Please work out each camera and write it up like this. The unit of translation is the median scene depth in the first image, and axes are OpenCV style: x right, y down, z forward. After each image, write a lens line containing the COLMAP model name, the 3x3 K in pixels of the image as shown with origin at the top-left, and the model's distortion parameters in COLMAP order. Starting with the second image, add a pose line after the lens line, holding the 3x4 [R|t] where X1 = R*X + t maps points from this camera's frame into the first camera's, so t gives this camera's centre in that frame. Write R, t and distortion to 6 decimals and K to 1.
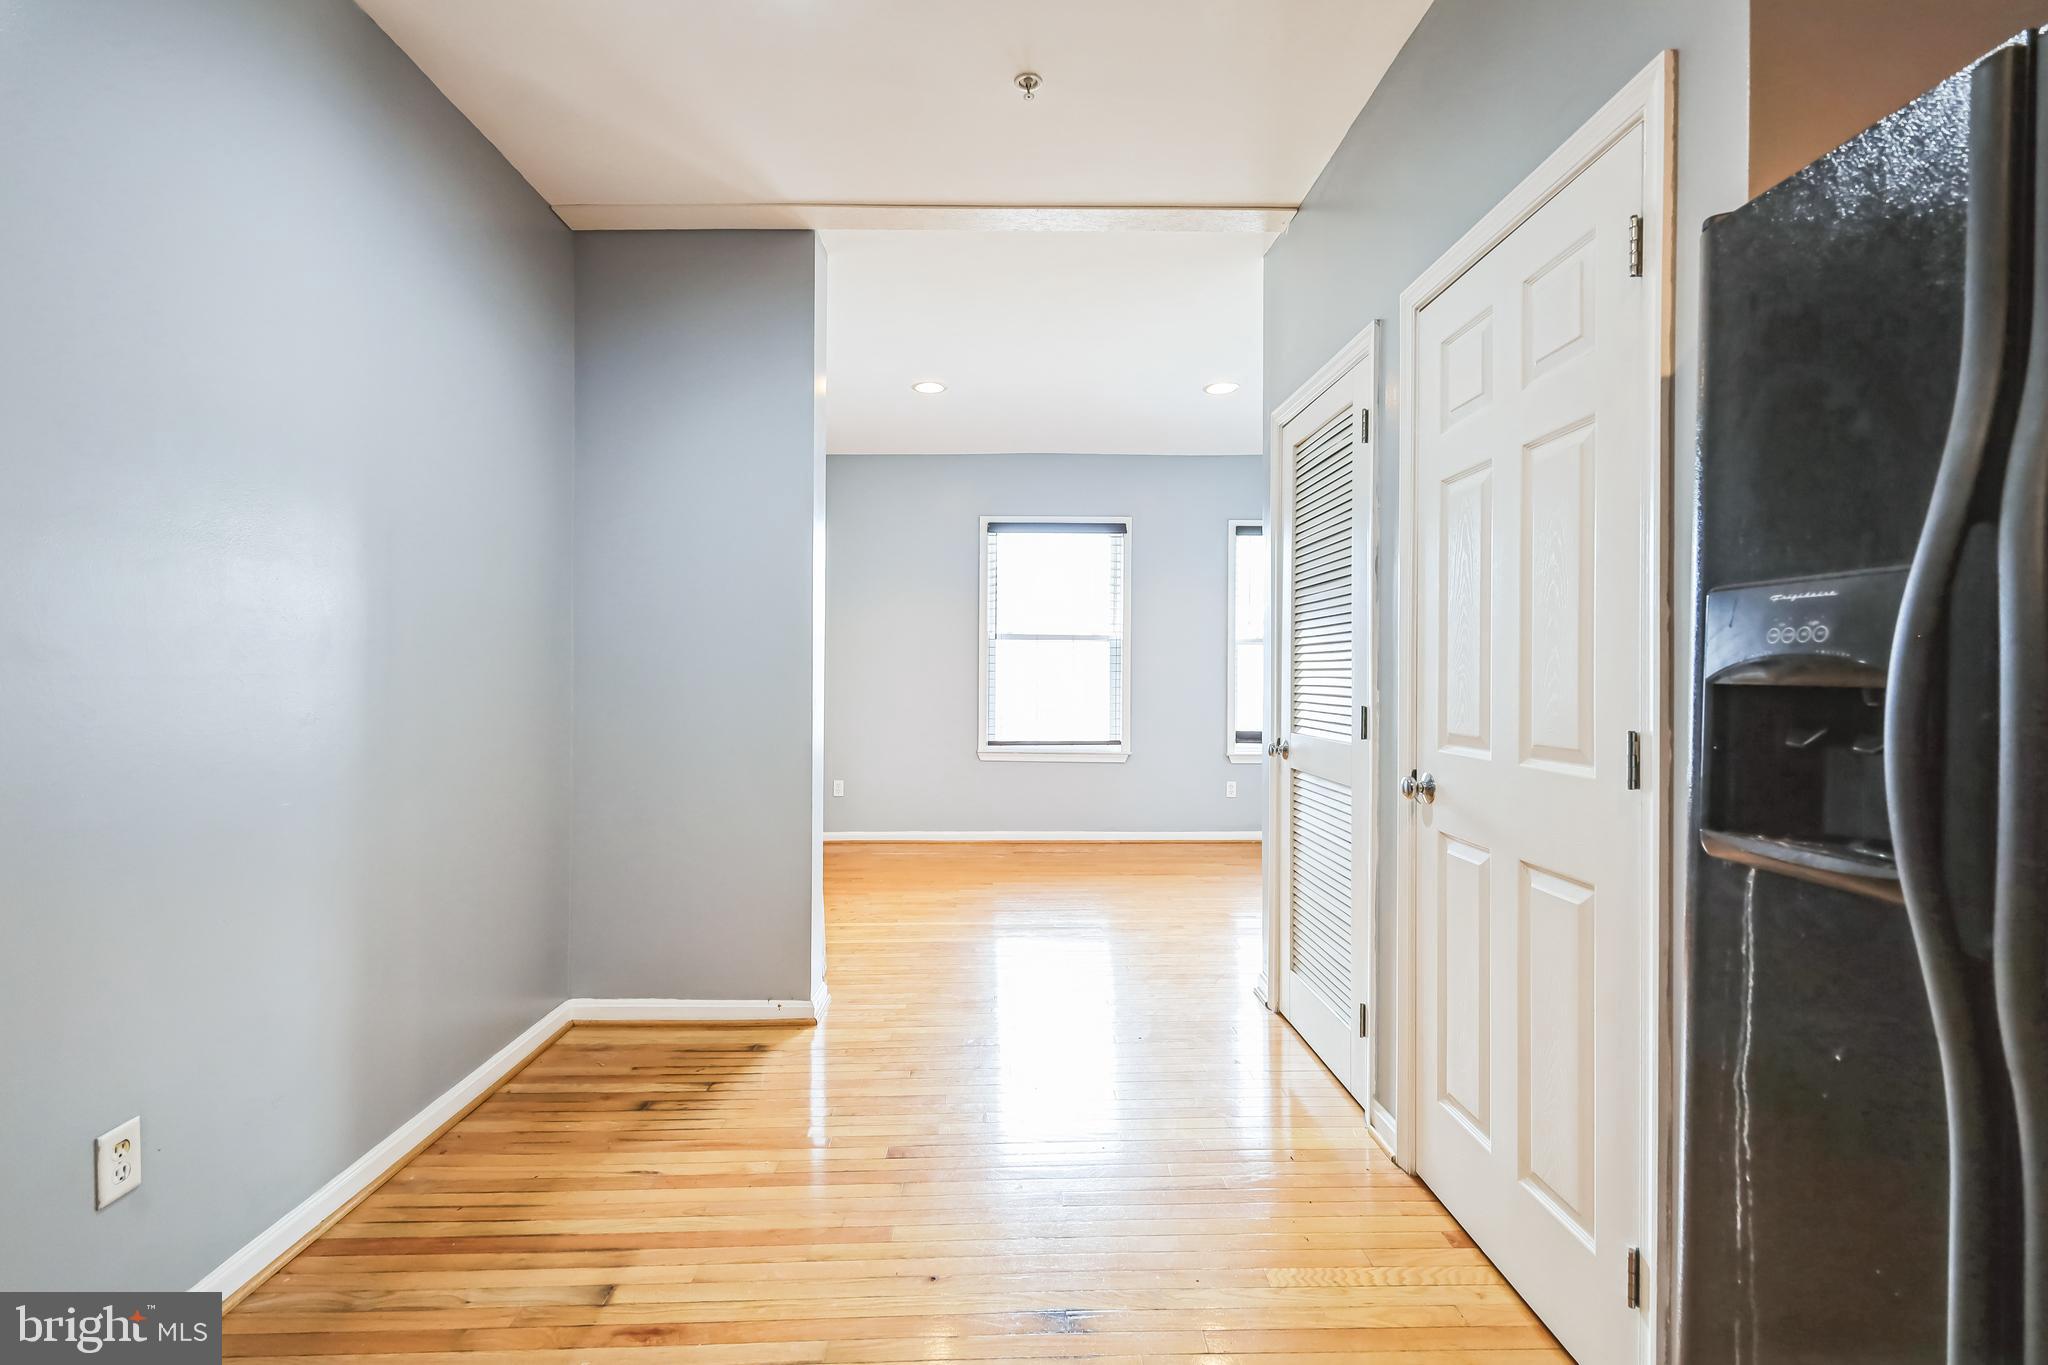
lens RADIAL K [[914.8, 0, 1018.1], [0, 914.8, 677.9], [0, 0, 1]] dist [-0.002643, -0.000621]
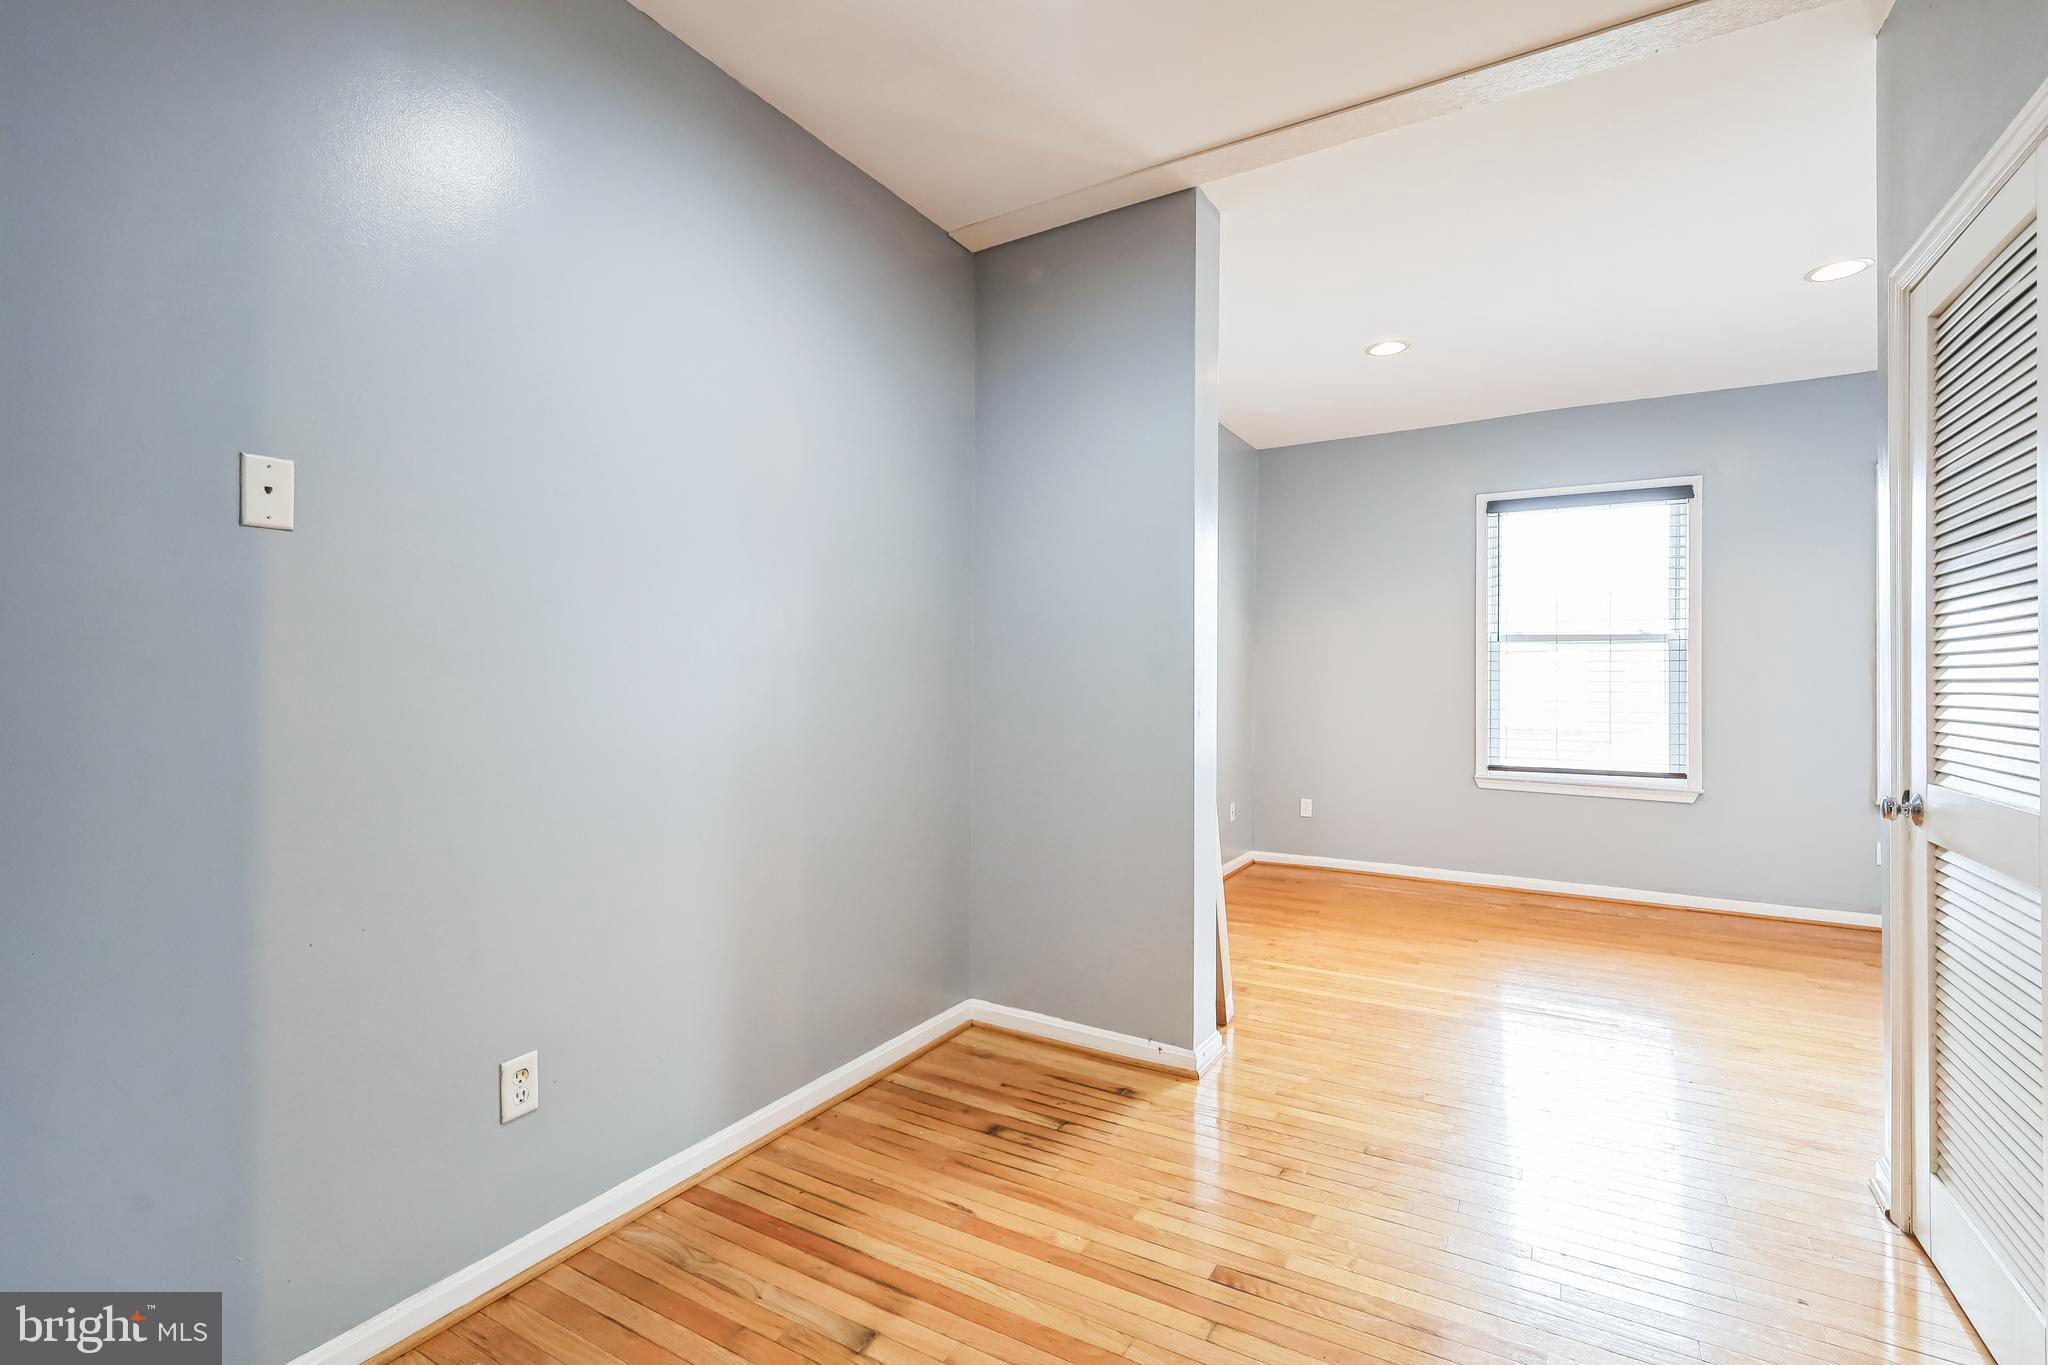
lens RADIAL K [[919.5, 0, 1019.1], [0, 919.5, 671.0], [0, 0, 1]] dist [0.001671, 0.000132]
pose [[0.848926, -0.001742, -0.528509, 0.110175], [-0.006929, 0.999872, -0.014426, -0.002302], [0.528467, 0.015909, 0.848805, 0.156333]]
